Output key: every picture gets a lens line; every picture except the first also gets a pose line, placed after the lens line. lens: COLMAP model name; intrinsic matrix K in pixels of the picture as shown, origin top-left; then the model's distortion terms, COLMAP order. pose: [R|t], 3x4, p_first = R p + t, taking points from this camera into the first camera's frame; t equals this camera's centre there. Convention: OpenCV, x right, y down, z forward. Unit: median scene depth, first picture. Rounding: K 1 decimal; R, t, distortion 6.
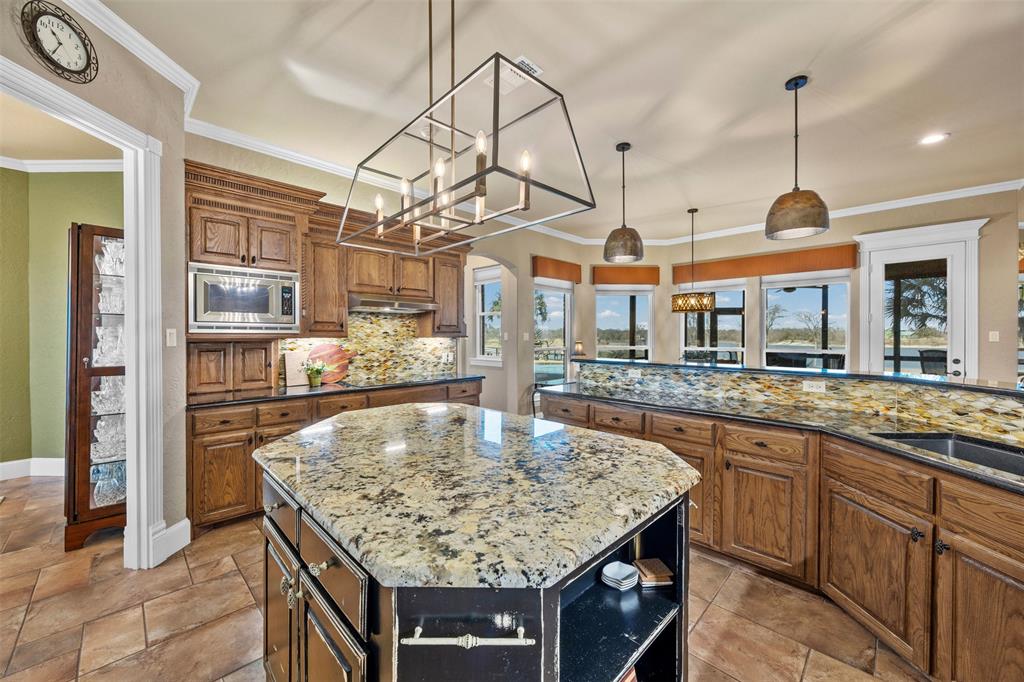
lens RADIAL K [[390.5, 0, 507.4], [0, 390.5, 338.0], [0, 0, 1]] dist [-0.006220, -0.000115]
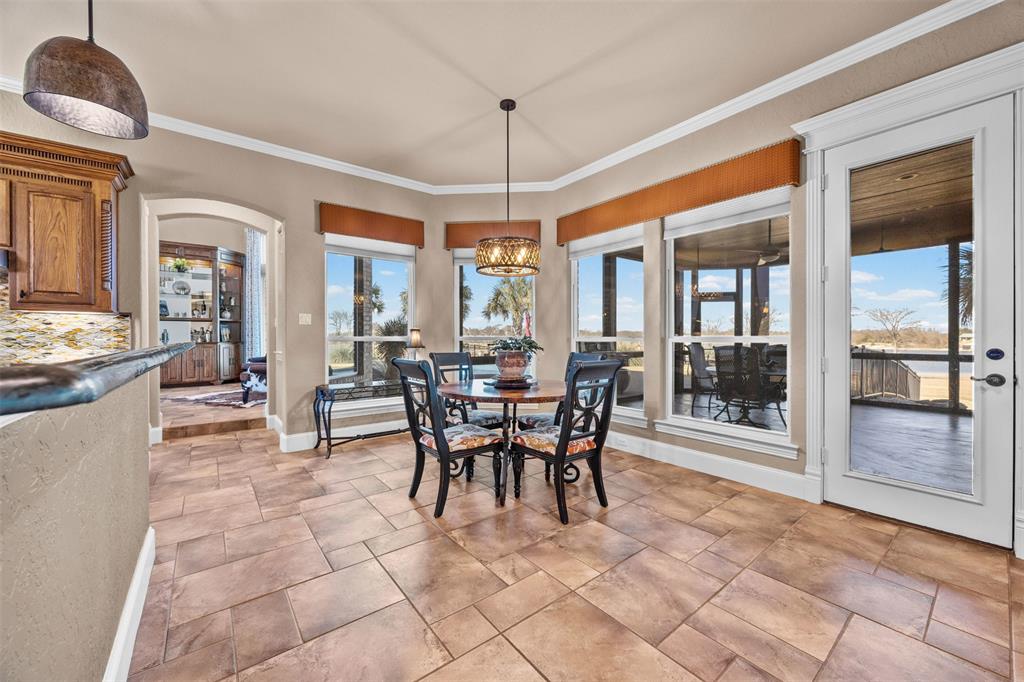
lens RADIAL K [[390.5, 0, 508.6], [0, 390.5, 339.4], [0, 0, 1]] dist [-0.006220, -0.000115]
pose [[0.992458, 0.000549, -0.122582, 0.636417], [-0.000753, 0.999998, -0.001617, 0.043654], [0.122581, 0.001697, 0.992457, 0.465893]]
